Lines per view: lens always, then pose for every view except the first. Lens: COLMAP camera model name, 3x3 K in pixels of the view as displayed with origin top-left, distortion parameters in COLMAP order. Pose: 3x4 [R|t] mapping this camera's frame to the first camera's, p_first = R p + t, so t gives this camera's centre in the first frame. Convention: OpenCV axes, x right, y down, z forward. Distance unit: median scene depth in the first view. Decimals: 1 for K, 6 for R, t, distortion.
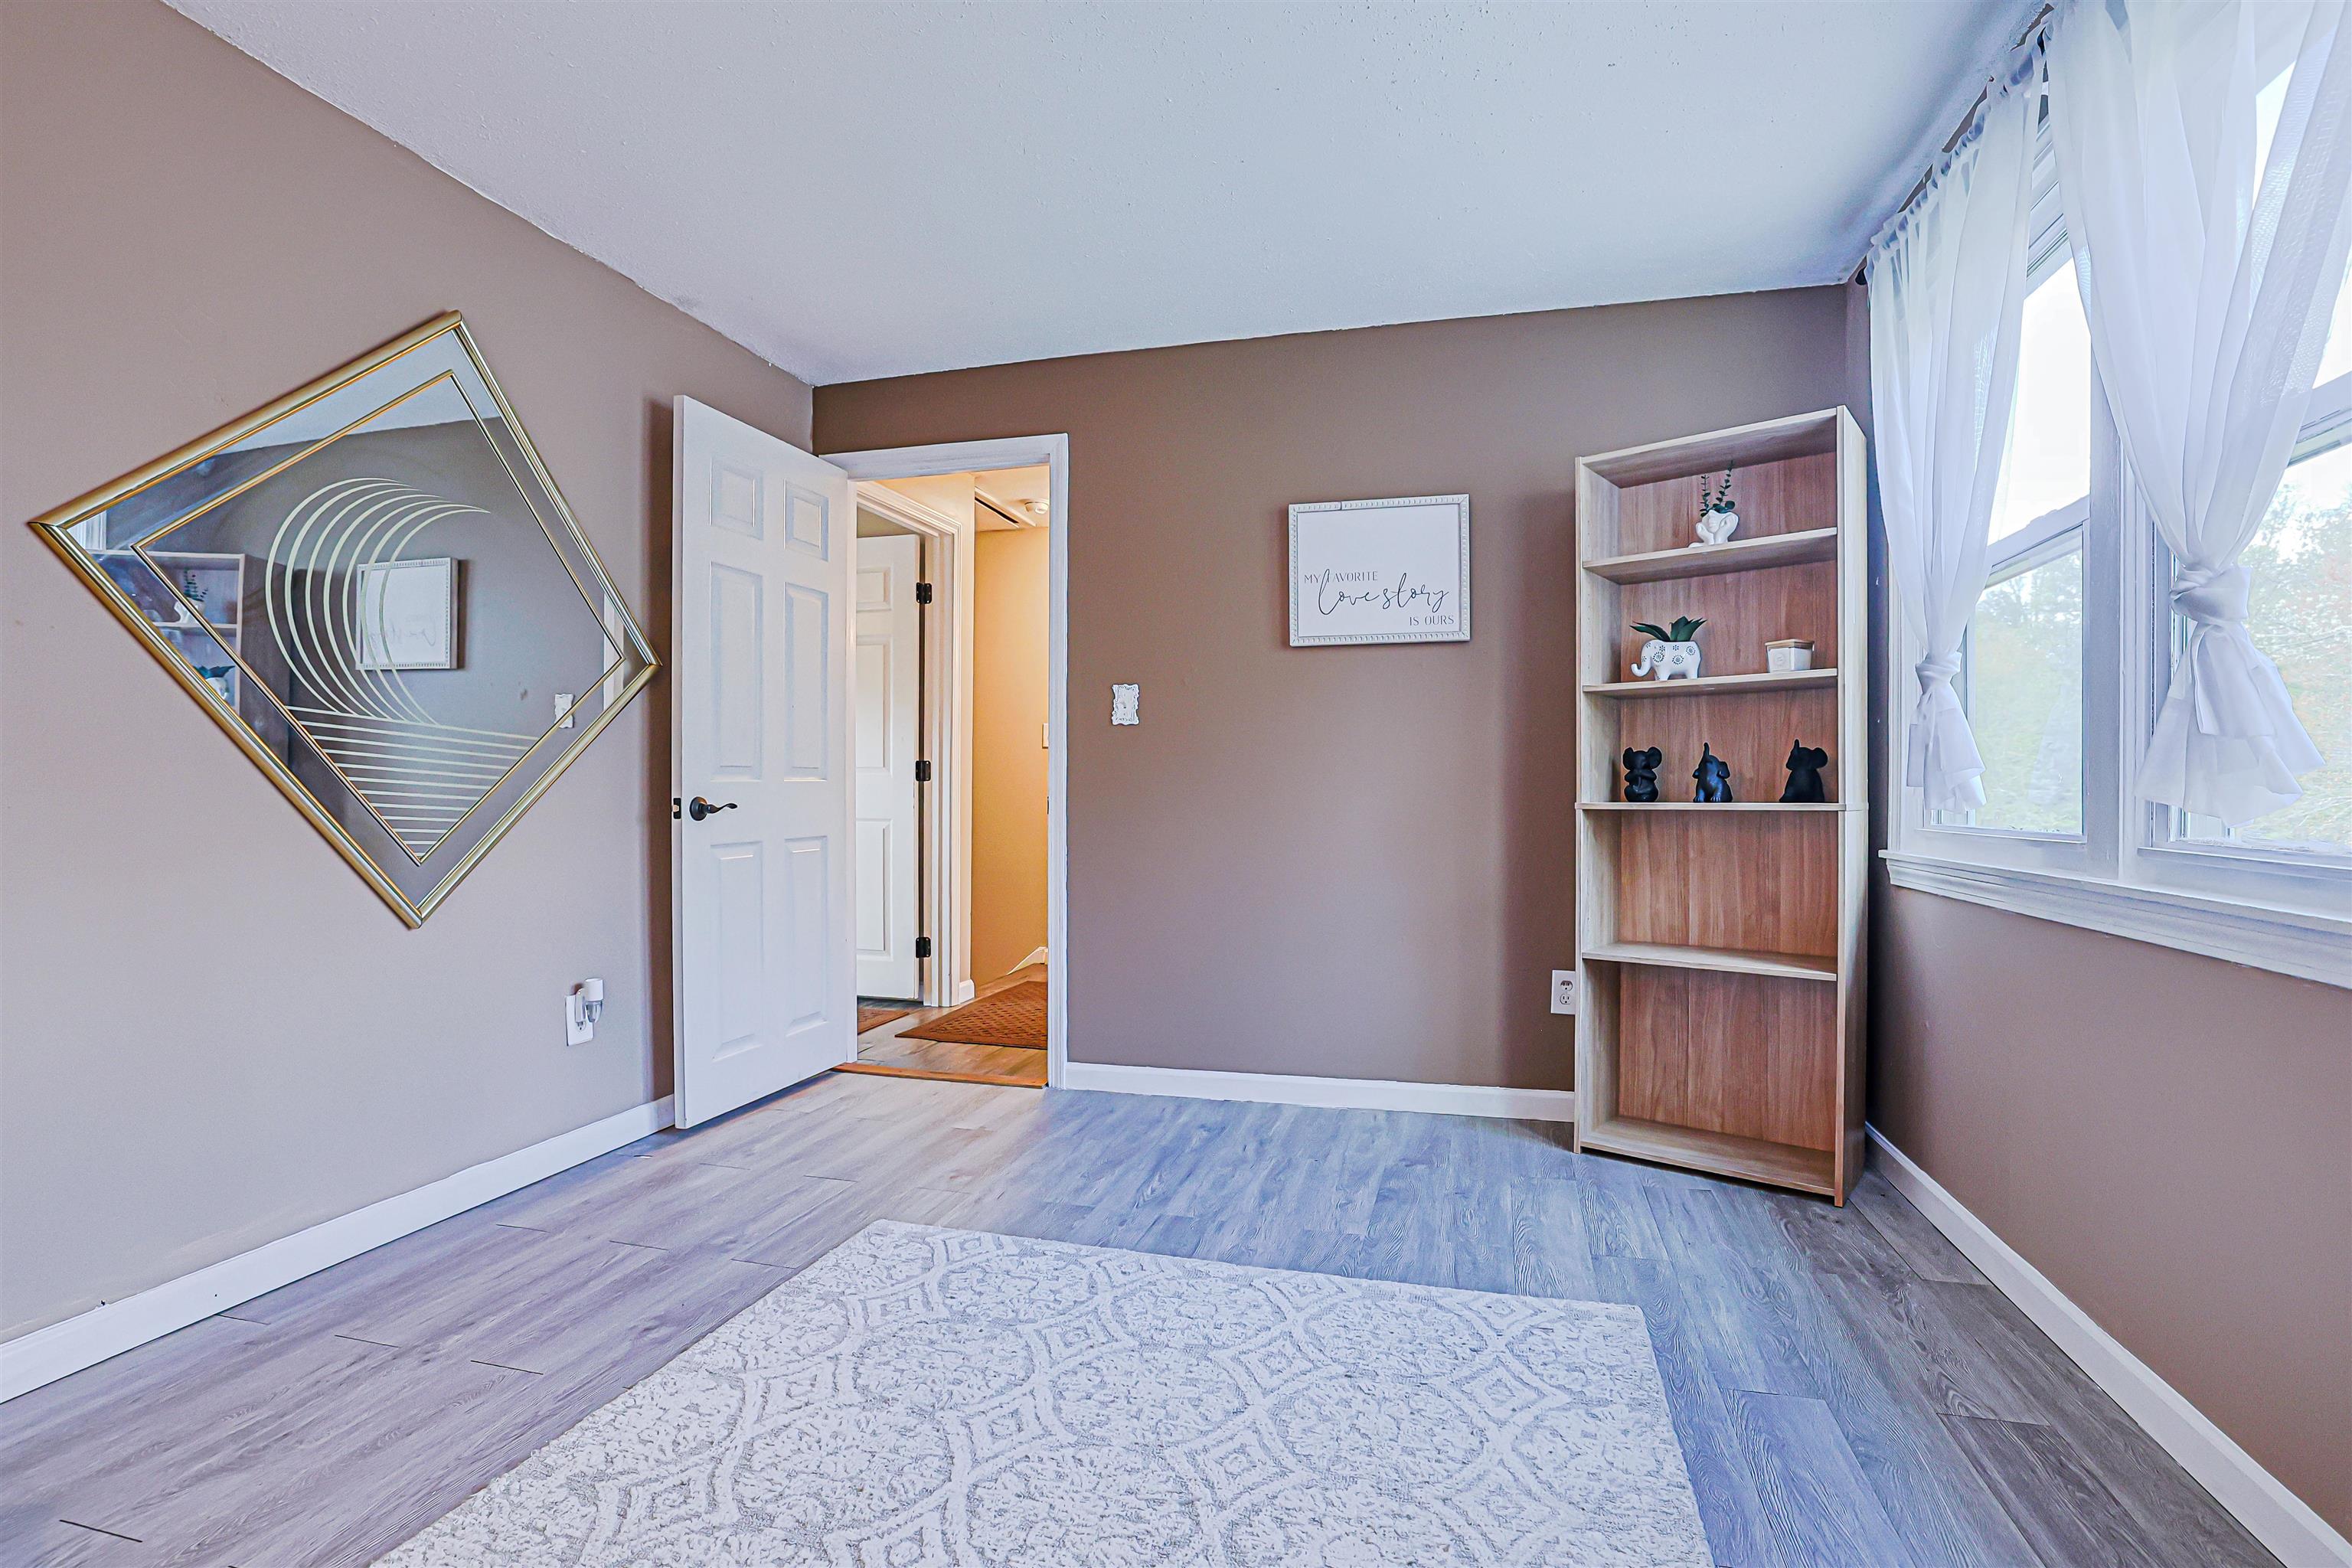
lens RADIAL K [[1087.3, 0, 1198.8], [0, 1087.3, 798.8], [0, 0, 1]] dist [-0.056133, 0.024242]
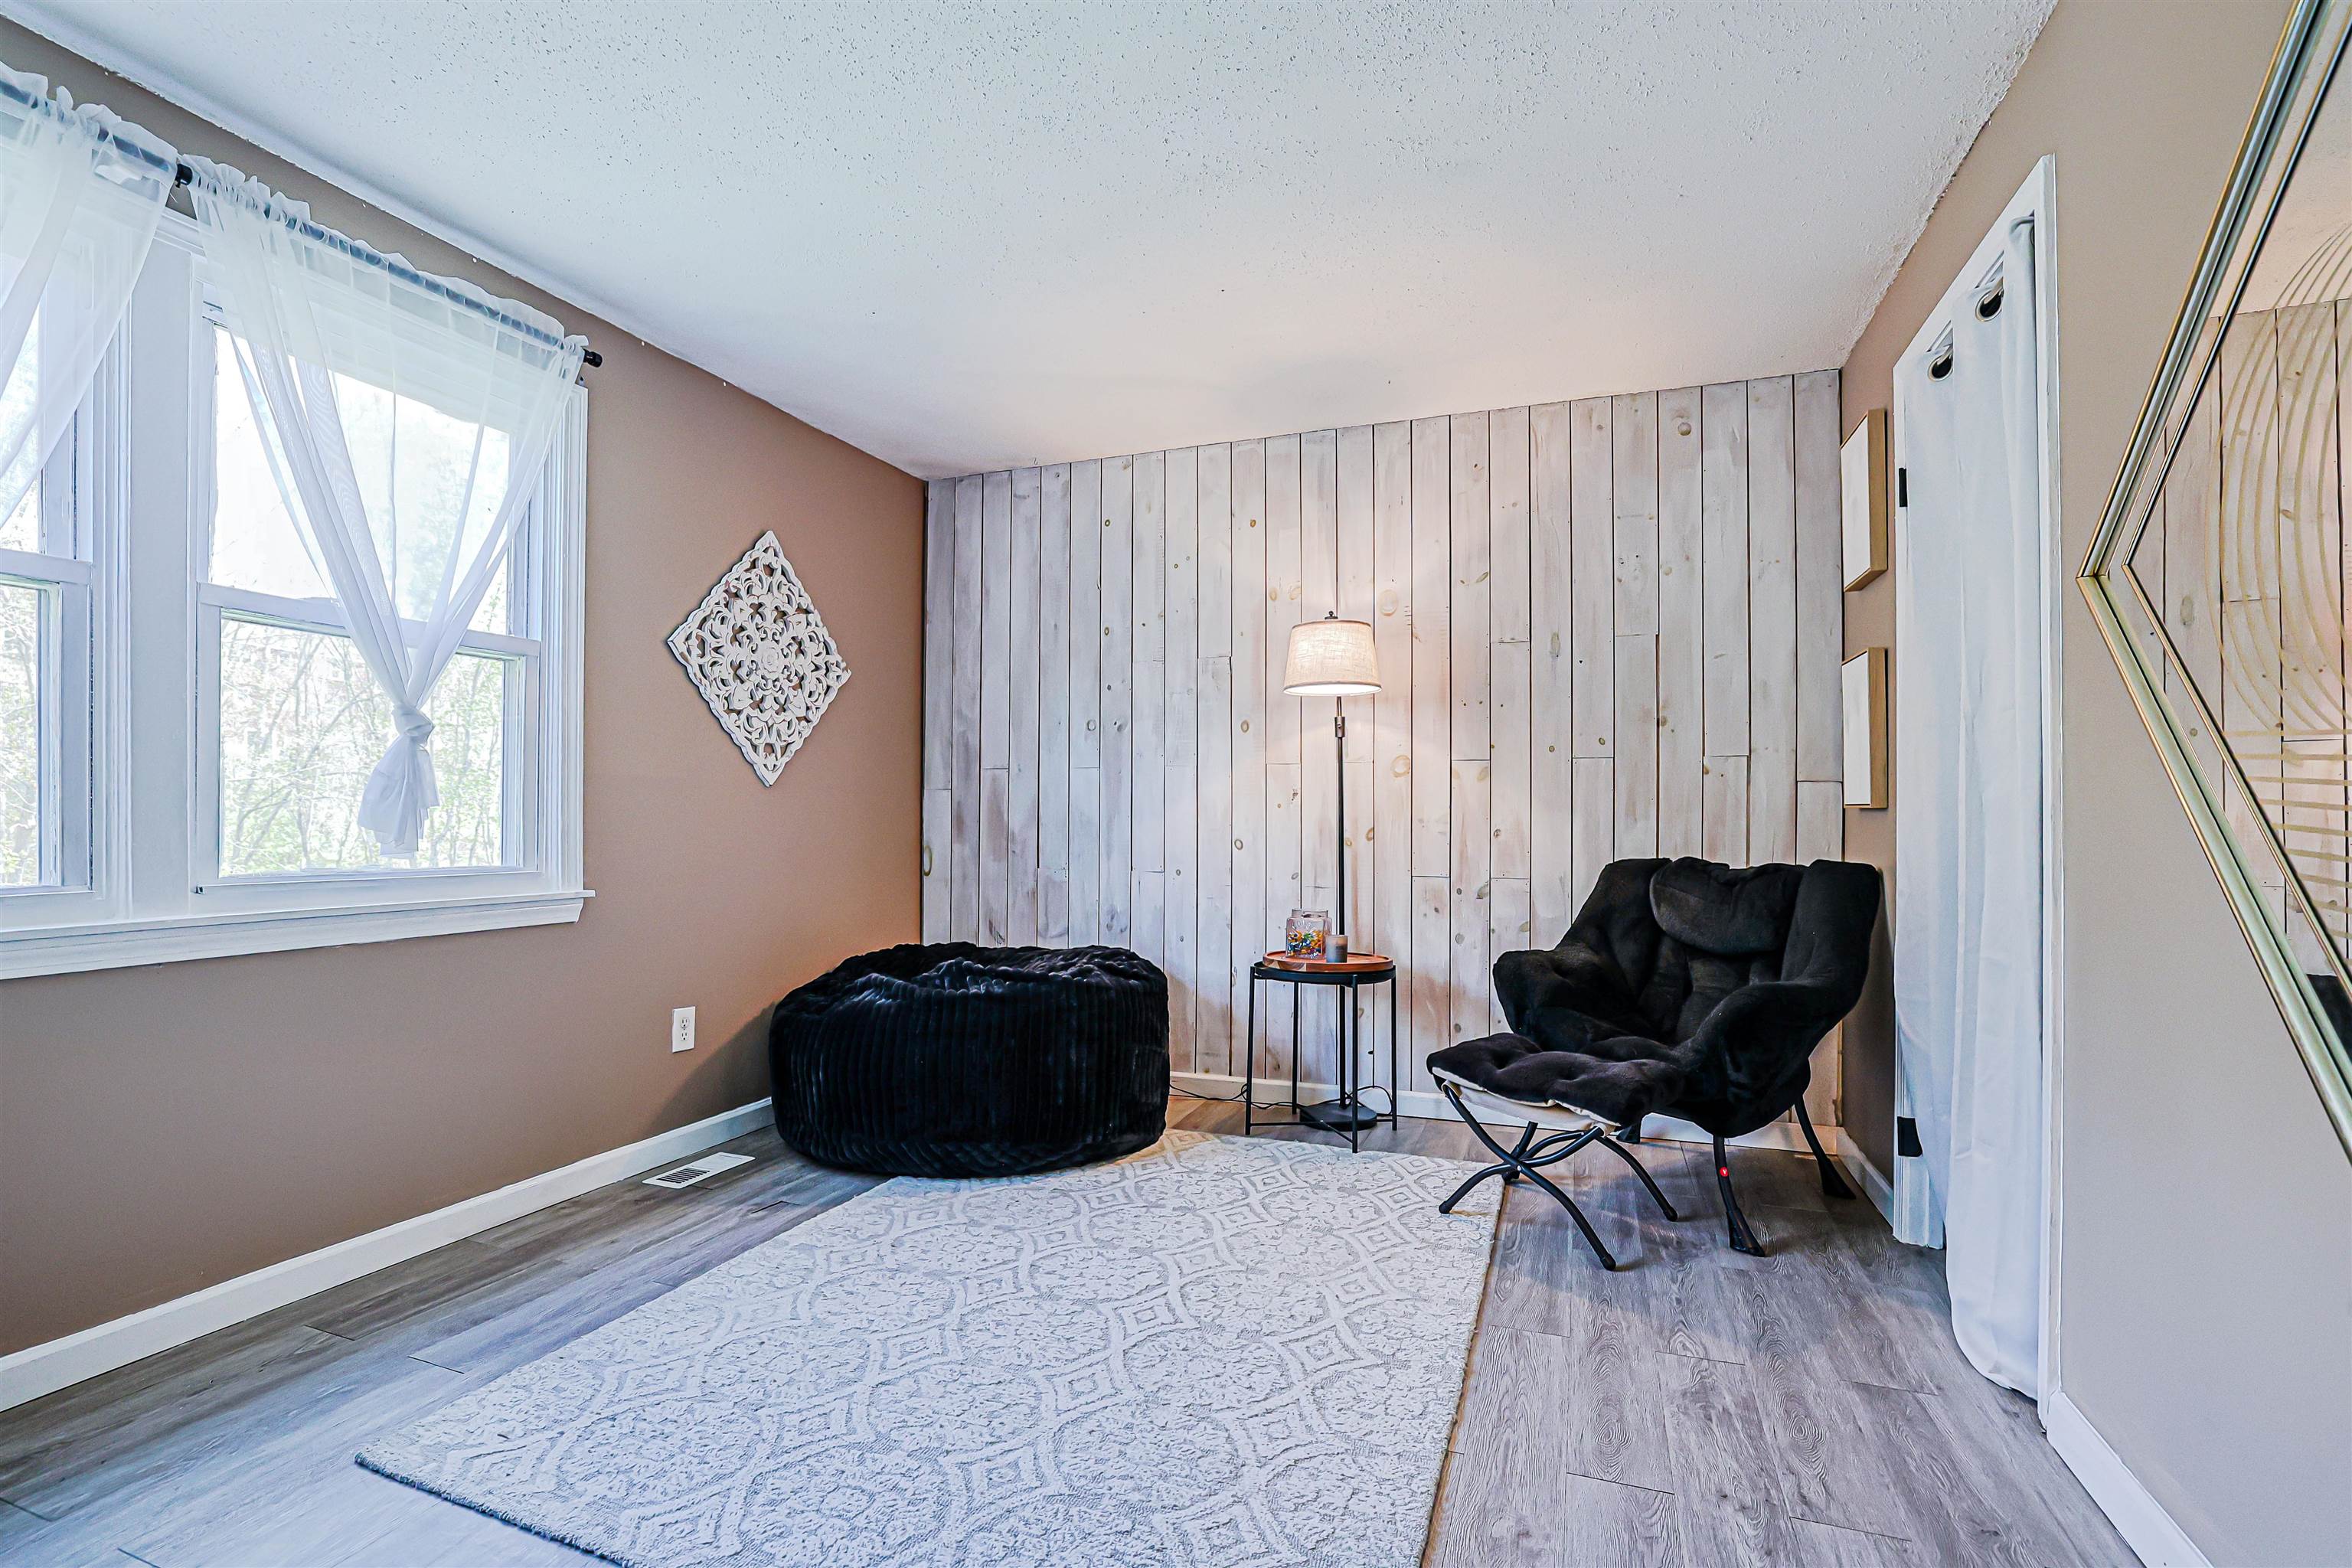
lens RADIAL K [[1096.5, 0, 1175.7], [0, 1096.5, 813.4], [0, 0, 1]] dist [-0.055623, 0.022845]
pose [[-0.994949, -0.005846, 0.100215, -0.234972], [-0.005386, 0.999974, 0.004860, -0.031733], [-0.100241, 0.004295, -0.994954, 1.283422]]
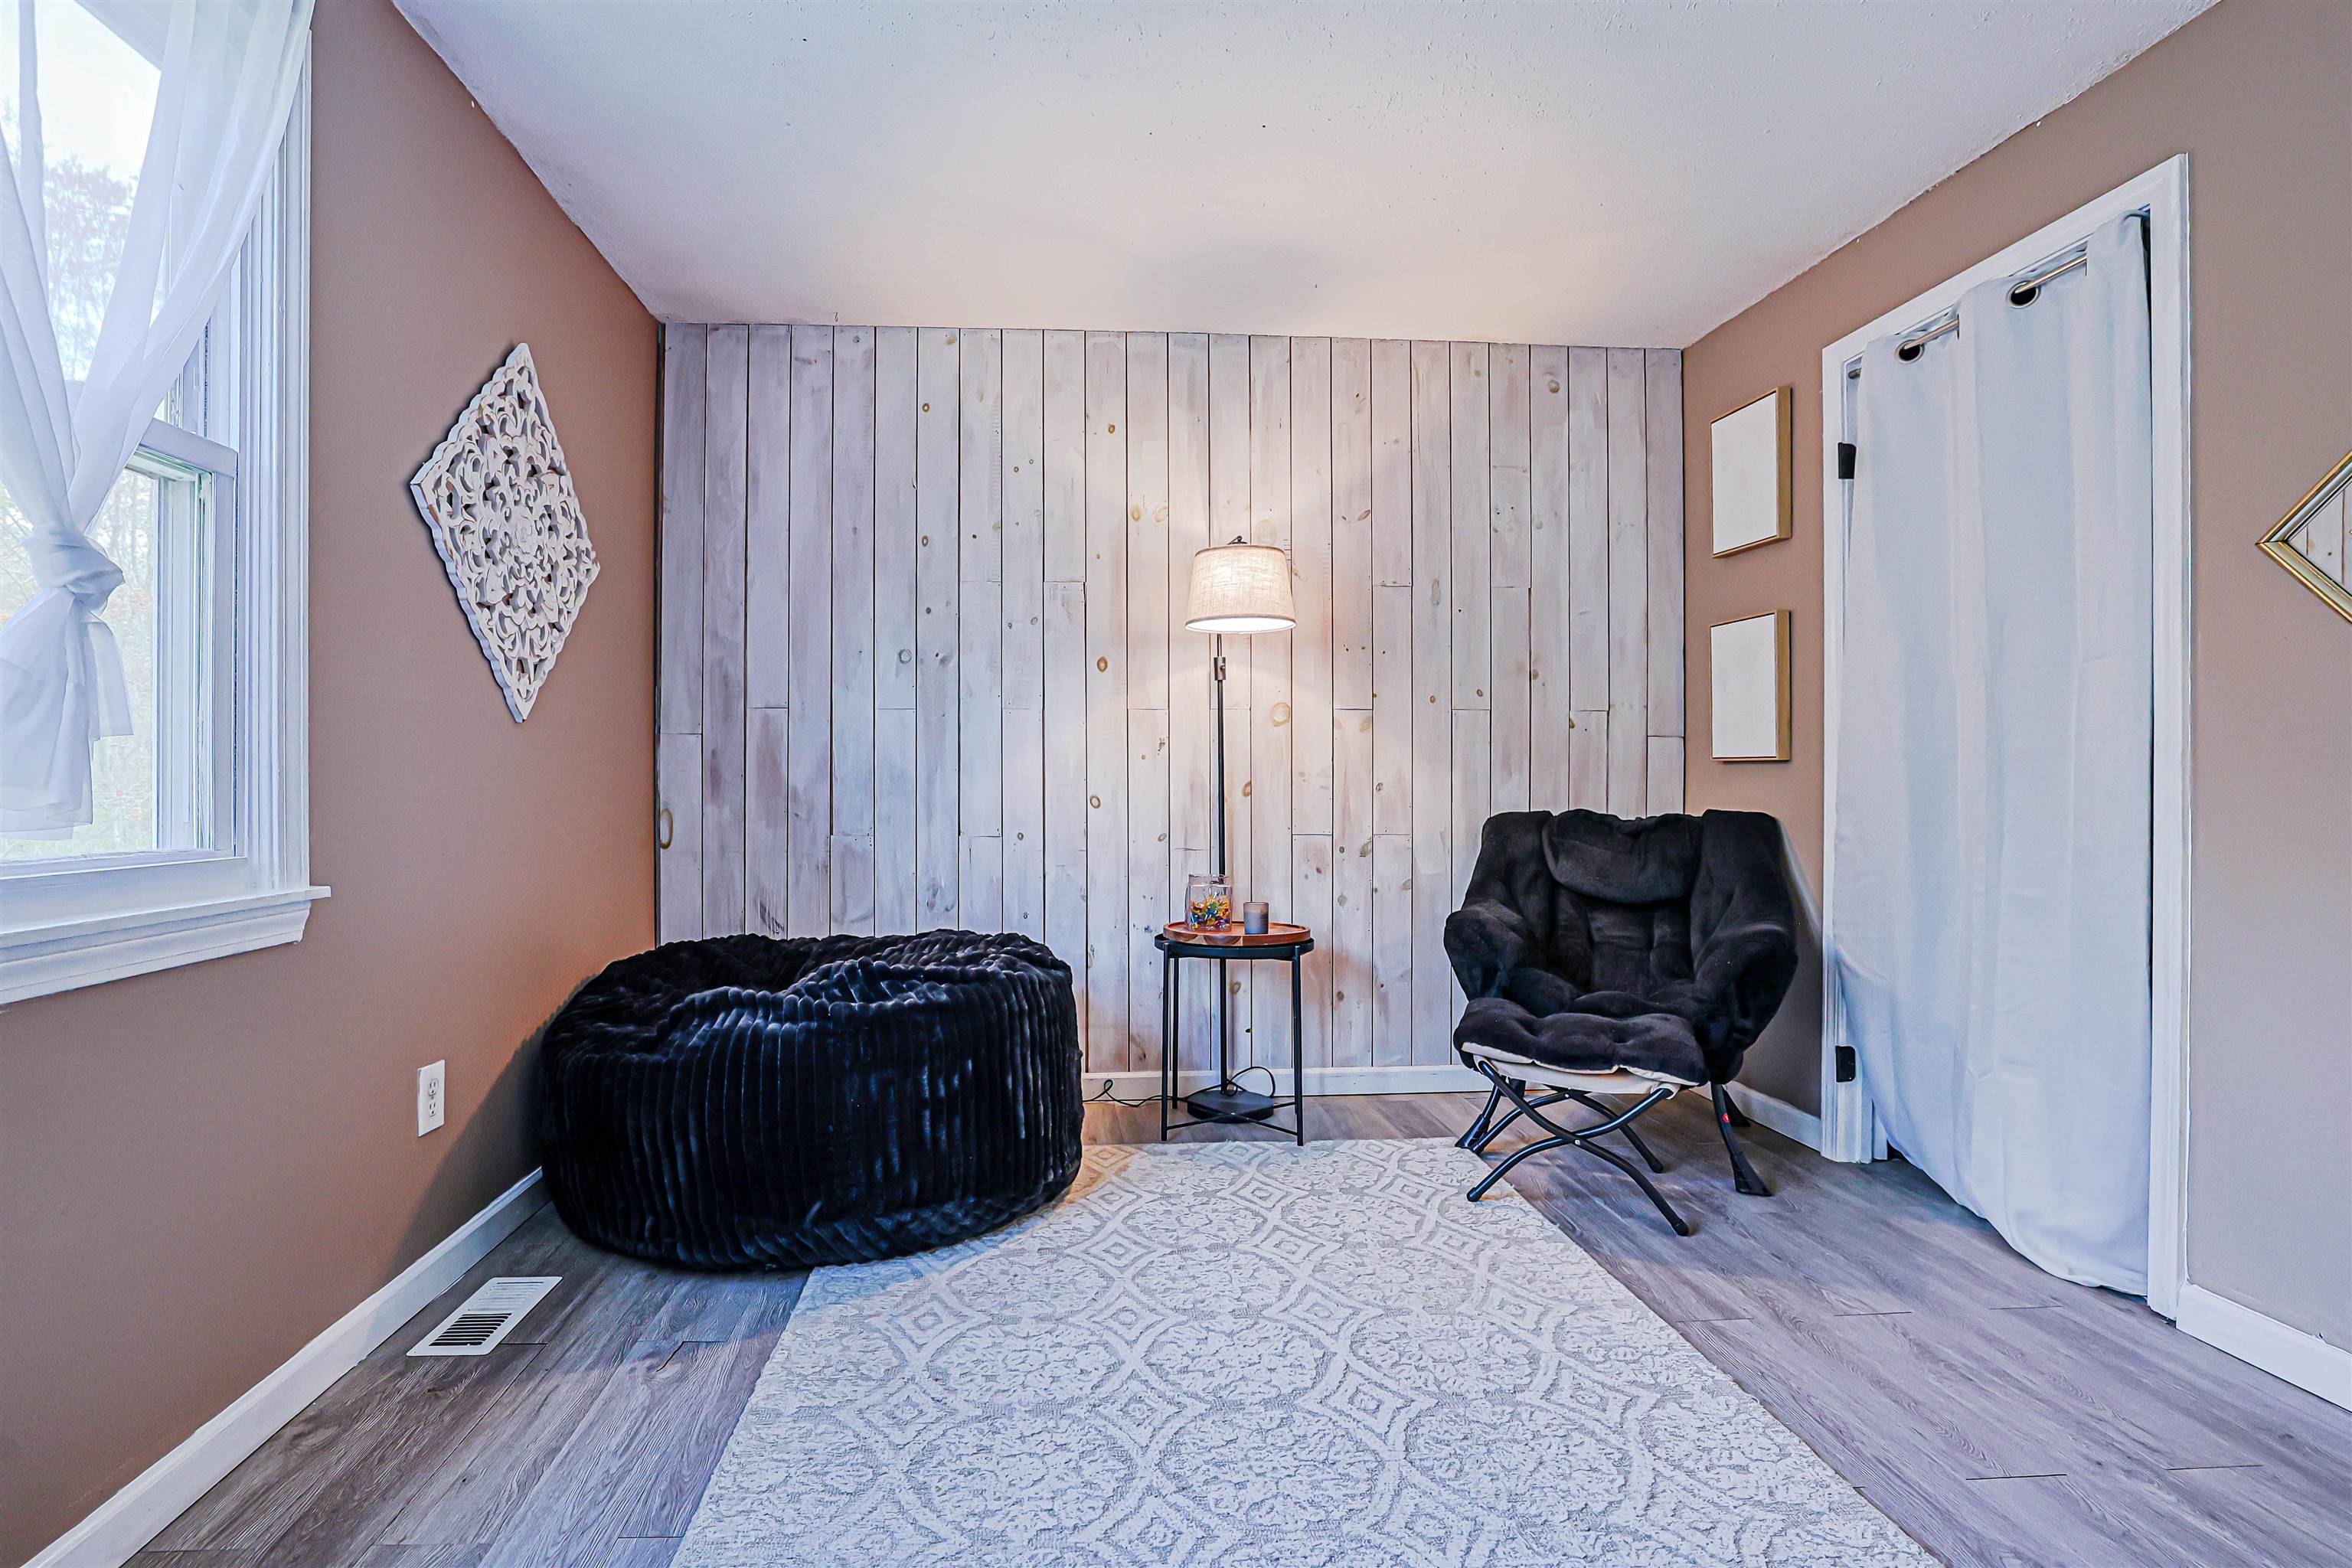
lens RADIAL K [[1105.6, 0, 1114.2], [0, 1105.6, 788.0], [0, 0, 1]] dist [-0.054744, 0.022181]
pose [[-0.946932, -0.002549, -0.321423, 0.205829], [-0.007138, 0.999889, 0.013100, -0.016664], [0.321353, 0.014699, -0.946845, 1.027924]]
